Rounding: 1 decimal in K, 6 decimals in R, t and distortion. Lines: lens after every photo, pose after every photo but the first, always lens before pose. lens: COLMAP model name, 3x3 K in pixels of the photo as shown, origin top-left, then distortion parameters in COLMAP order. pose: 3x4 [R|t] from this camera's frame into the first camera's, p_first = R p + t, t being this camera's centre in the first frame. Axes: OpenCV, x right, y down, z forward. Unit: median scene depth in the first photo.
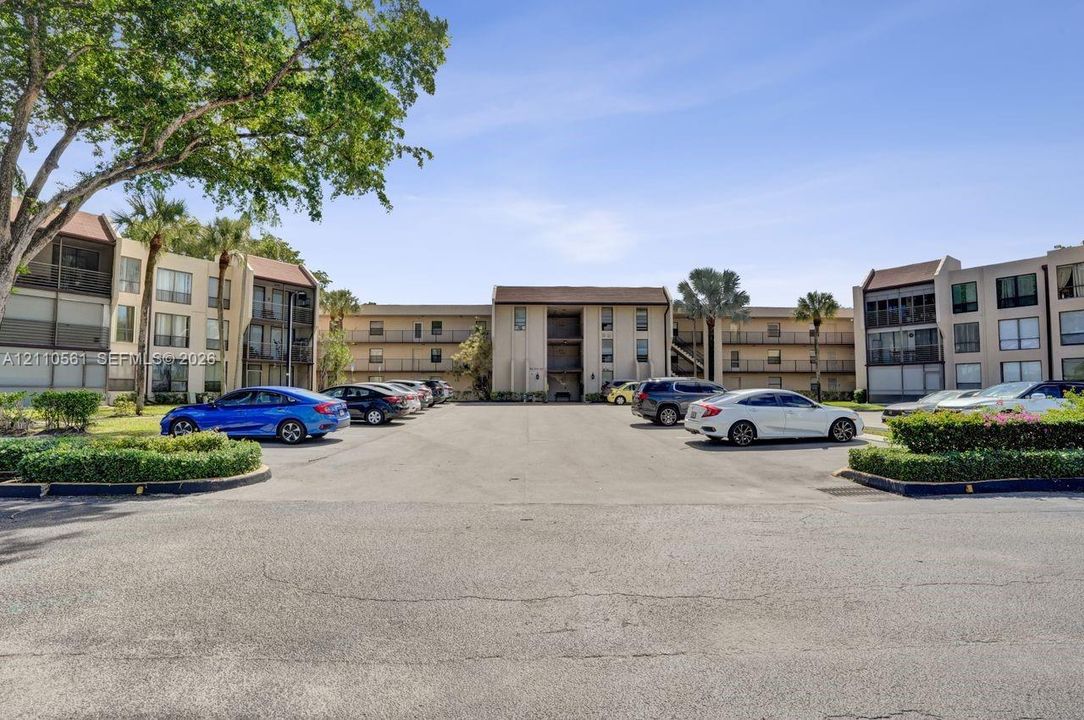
lens RADIAL K [[514.0, 0, 542.0], [0, 514.0, 360.0], [0, 0, 1]] dist [-0.058555, 0.022538]
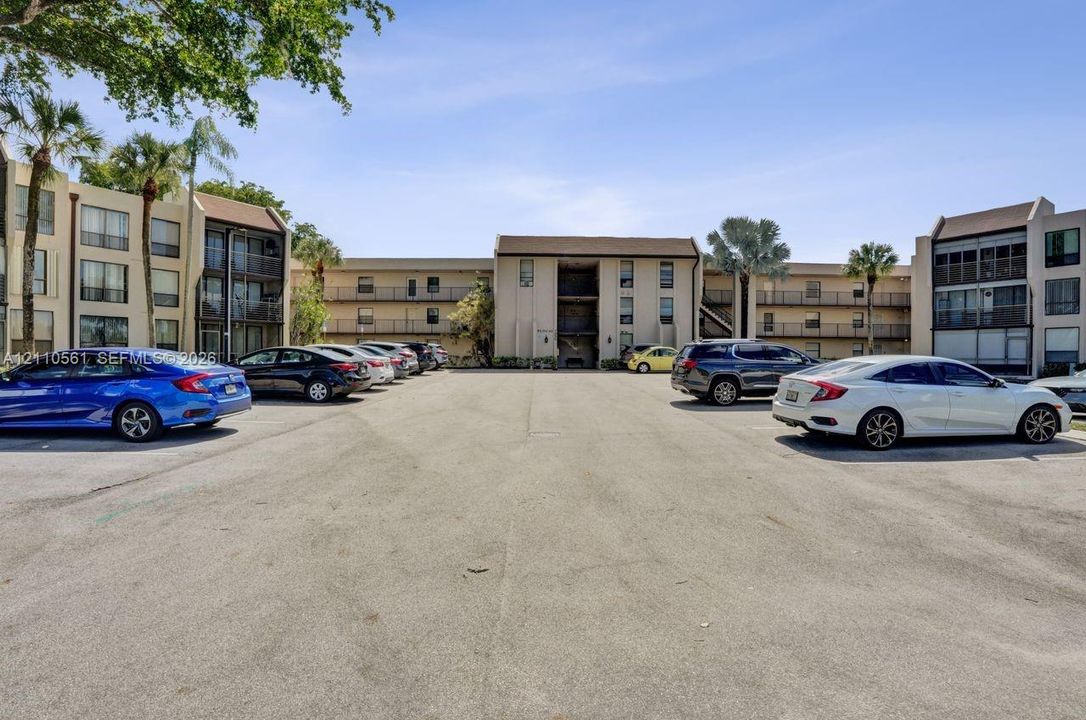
lens RADIAL K [[514.9, 0, 543.0], [0, 514.9, 360.0], [0, 0, 1]] dist [-0.058555, 0.022538]
pose [[0.999846, 0.006074, -0.016453, 0.000605], [-0.004952, 0.997713, 0.067415, 0.007918], [0.016825, -0.067323, 0.997589, 0.130383]]
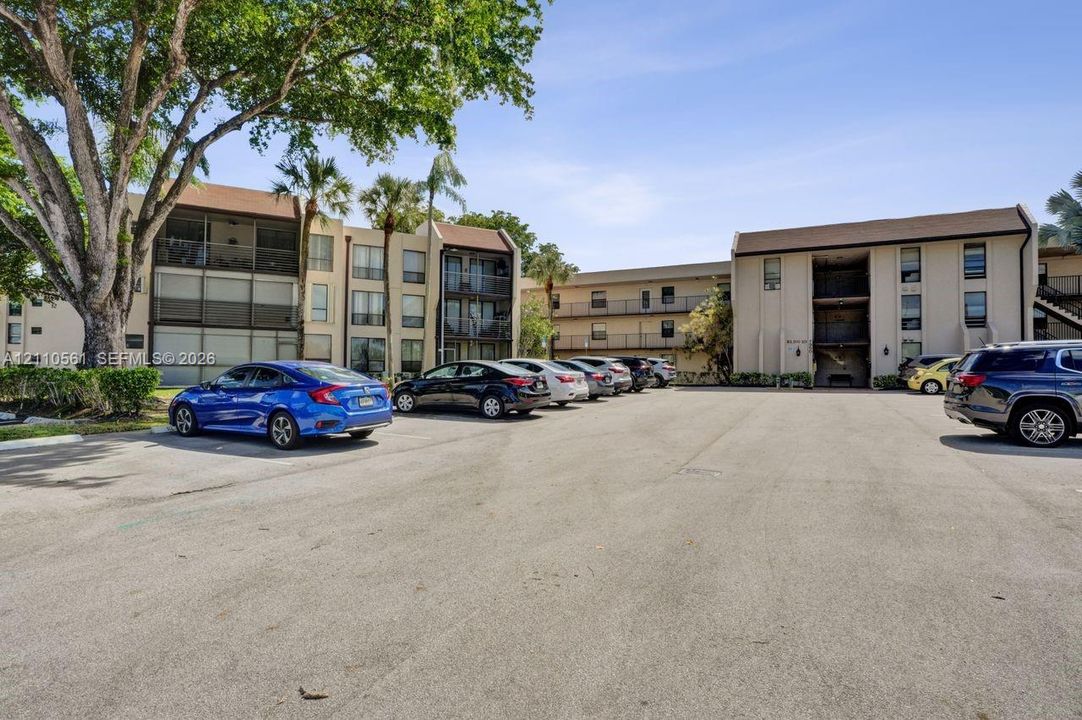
lens RADIAL K [[540.9, 0, 545.2], [0, 540.9, 364.0], [0, 0, 1]] dist [-0.061390, 0.028958]
pose [[0.879741, -0.003235, -0.475442, 0.037249], [0.023847, 0.999018, 0.037328, 0.012786], [0.474854, -0.044177, 0.878955, 0.178225]]
